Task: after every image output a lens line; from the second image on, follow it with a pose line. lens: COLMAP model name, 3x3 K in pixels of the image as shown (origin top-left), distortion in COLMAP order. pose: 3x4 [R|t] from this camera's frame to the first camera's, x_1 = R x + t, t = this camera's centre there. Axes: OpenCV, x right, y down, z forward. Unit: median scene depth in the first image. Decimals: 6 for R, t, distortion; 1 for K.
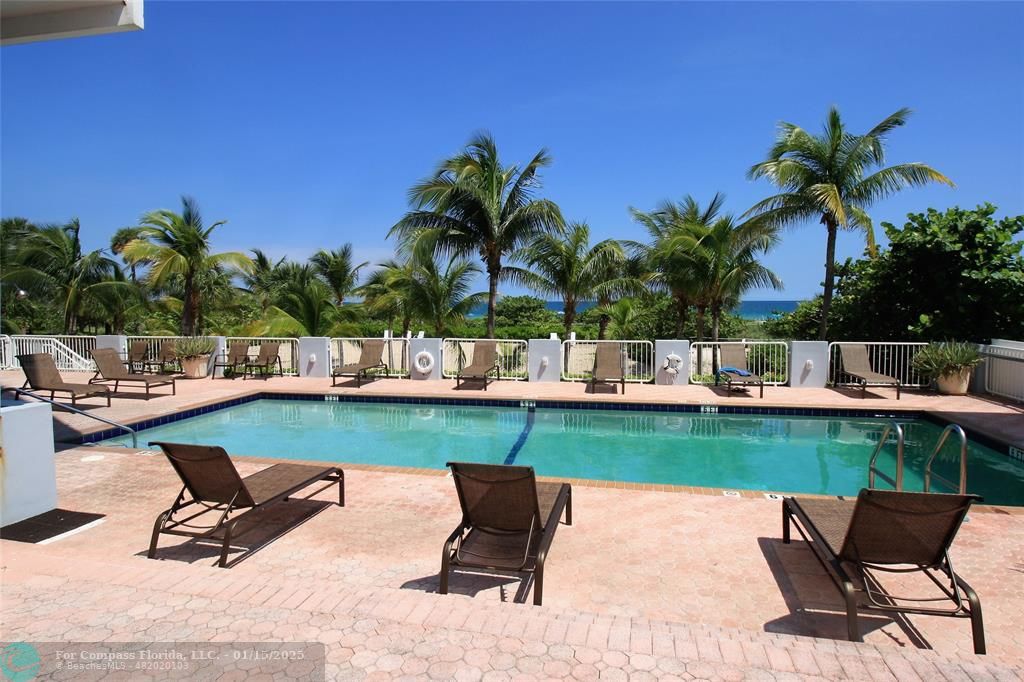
lens RADIAL K [[576.8, 0, 511.9], [0, 576.8, 336.3], [0, 0, 1]] dist [0.002988, -0.000768]
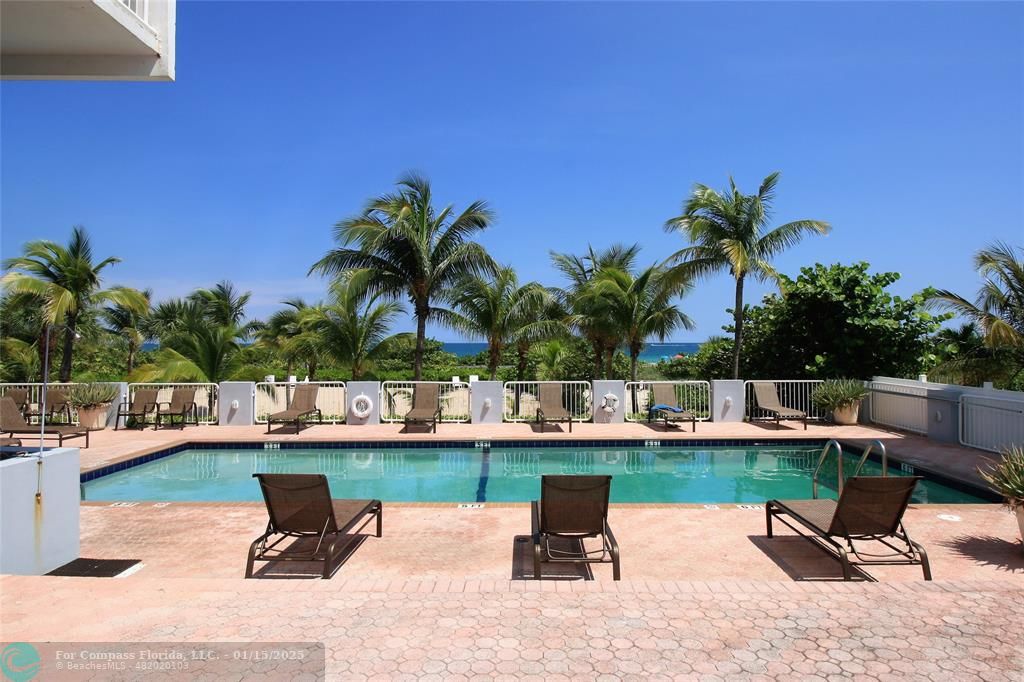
lens RADIAL K [[620.3, 0, 516.8], [0, 620.3, 339.0], [0, 0, 1]] dist [0.016559, -0.007229]
pose [[0.978798, 0.002739, 0.204808, -0.121660], [0.010914, 0.997793, -0.065501, 0.003650], [-0.204536, 0.066348, 0.976608, -0.083867]]
